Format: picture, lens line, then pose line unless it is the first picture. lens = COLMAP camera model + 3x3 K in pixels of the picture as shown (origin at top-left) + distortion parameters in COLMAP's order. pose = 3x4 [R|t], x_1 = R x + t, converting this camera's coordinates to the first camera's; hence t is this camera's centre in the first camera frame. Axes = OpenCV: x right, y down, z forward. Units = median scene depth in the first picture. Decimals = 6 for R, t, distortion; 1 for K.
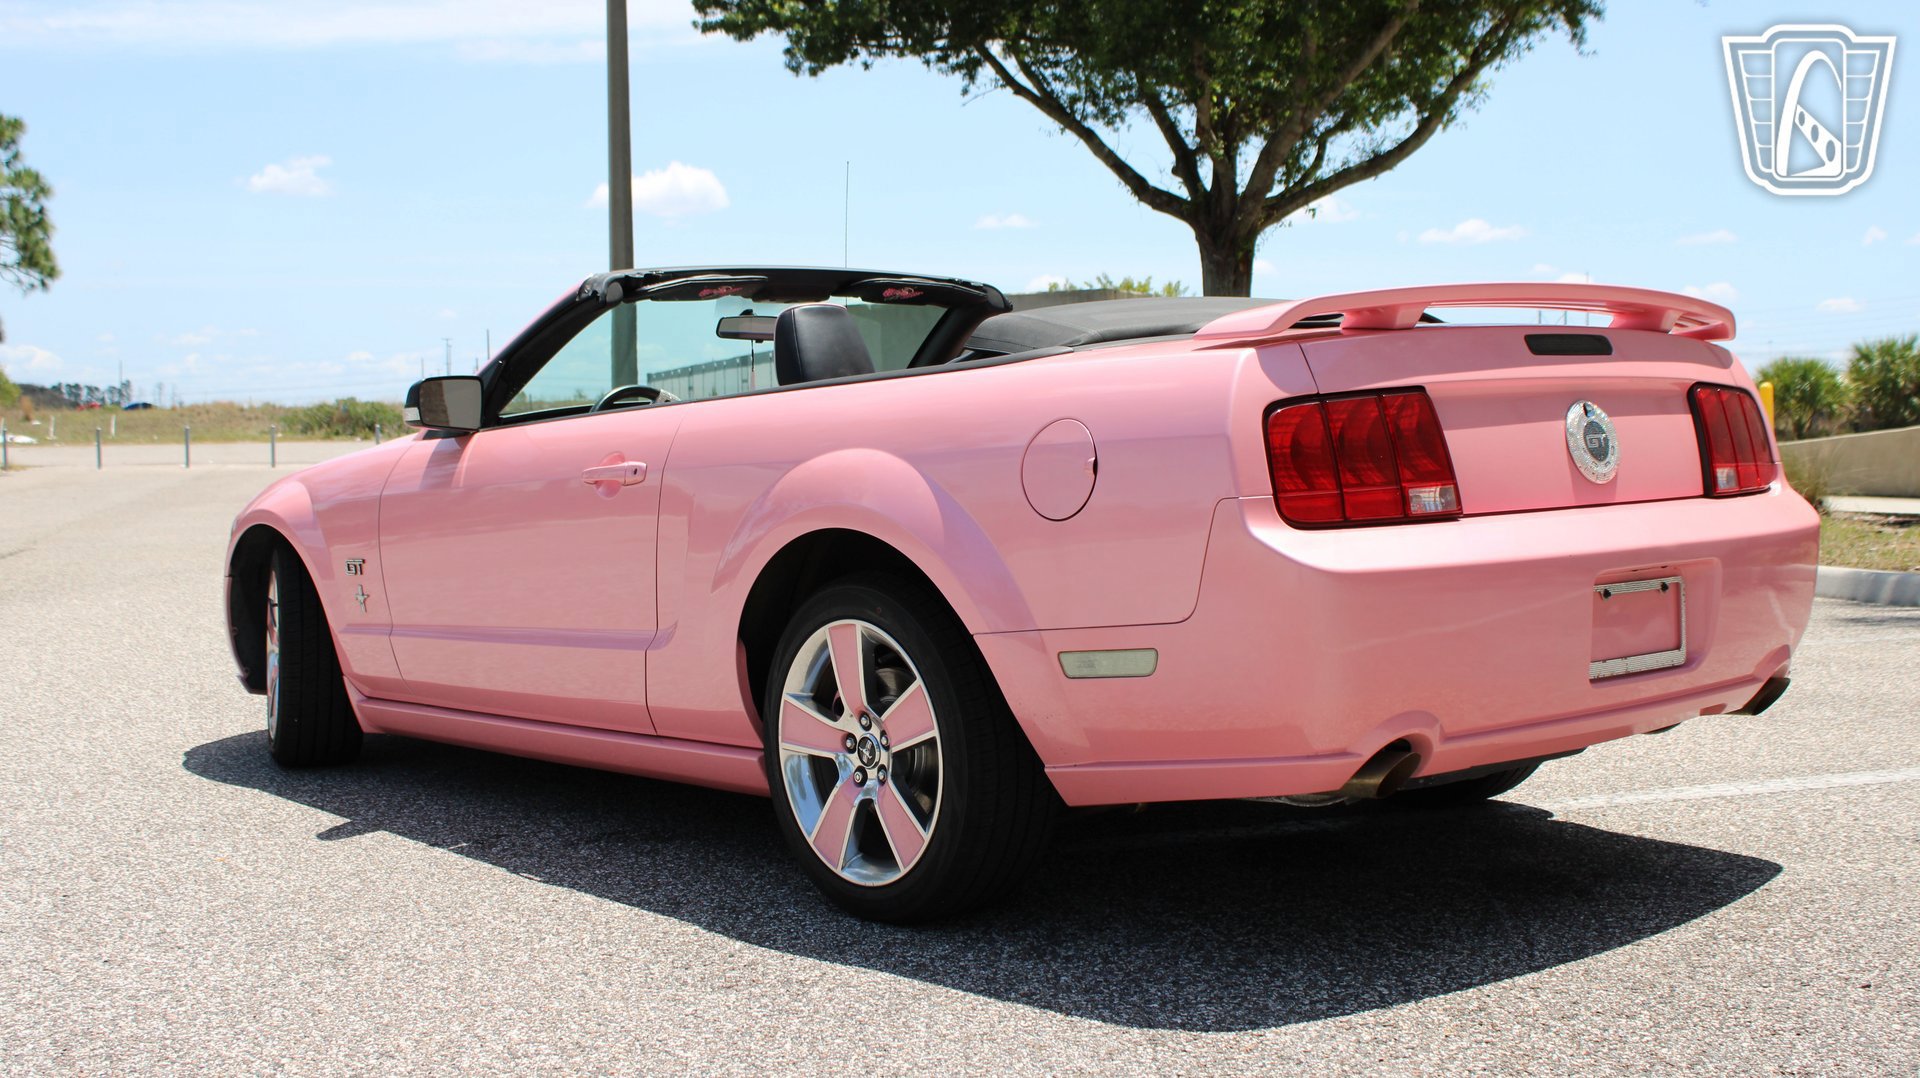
lens RADIAL K [[2171.3, 0, 951.6], [0, 2171.3, 531.7], [0, 0, 1]] dist [-0.106820, 0.155672]
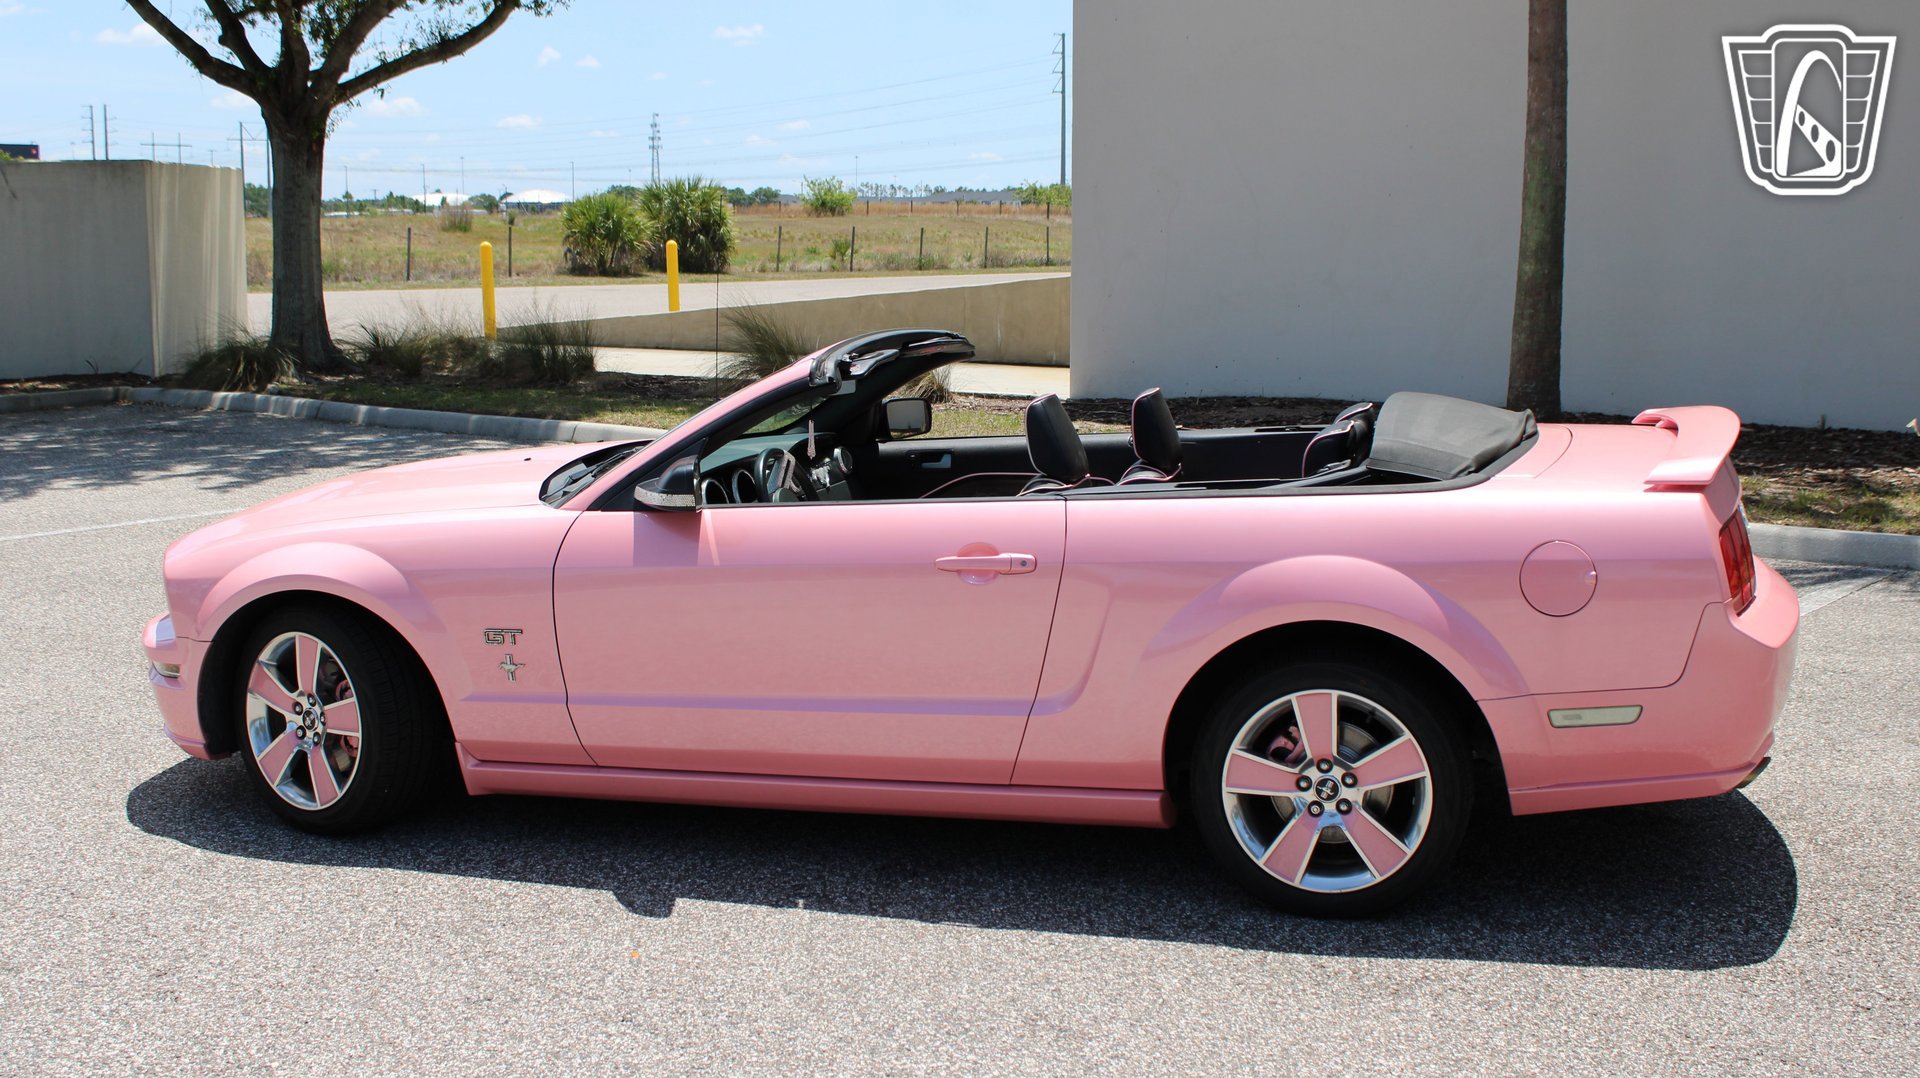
lens RADIAL K [[2171.3, 0, 951.6], [0, 2171.3, 531.7], [0, 0, 1]] dist [-0.106820, 0.155672]
pose [[0.833222, -0.063031, 0.549335, -0.933209], [0.015431, 0.995745, 0.090847, -0.172647], [-0.552724, -0.067219, 0.830649, 0.075494]]
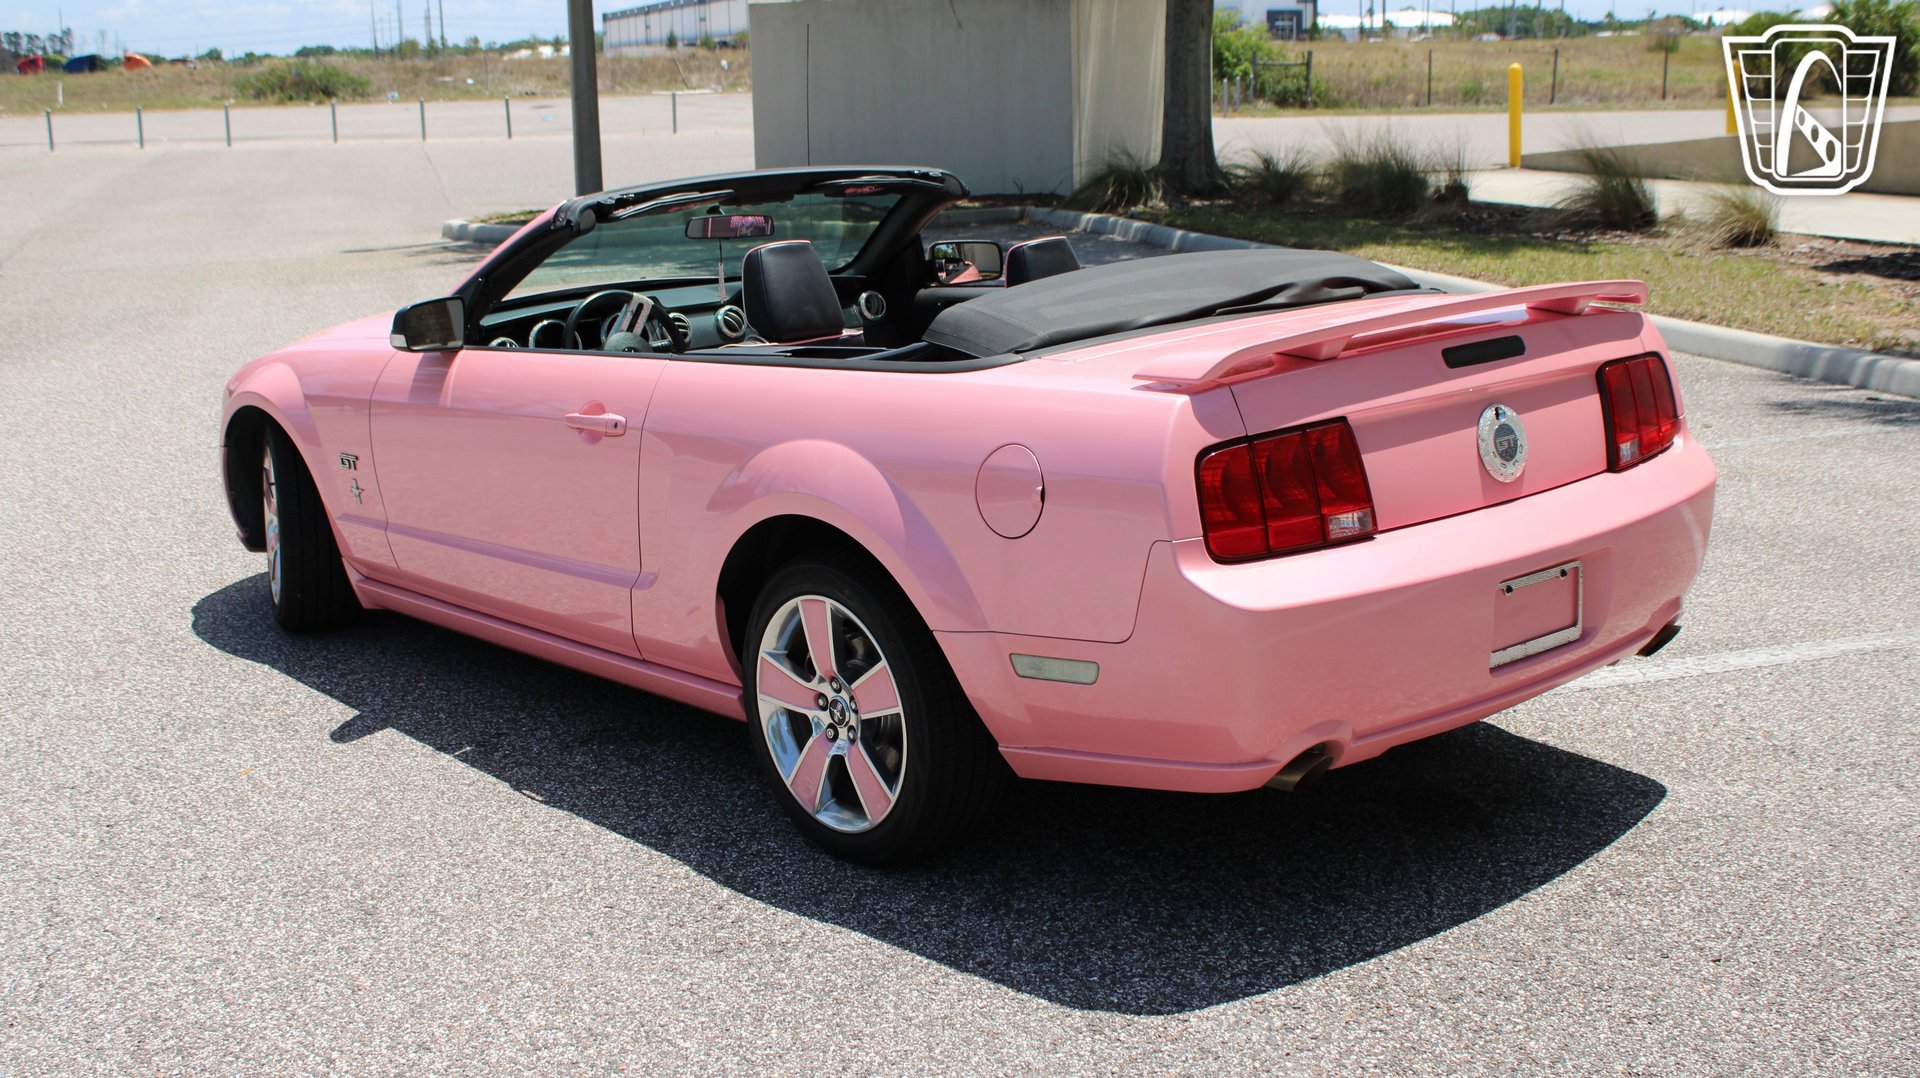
lens RADIAL K [[2171.3, 0, 951.6], [0, 2171.3, 531.7], [0, 0, 1]] dist [-0.106820, 0.155672]
pose [[0.999837, -0.010853, 0.014438, 0.003910], [0.008334, 0.986373, 0.164311, -0.172905], [-0.016024, -0.164164, 0.986303, -0.072834]]
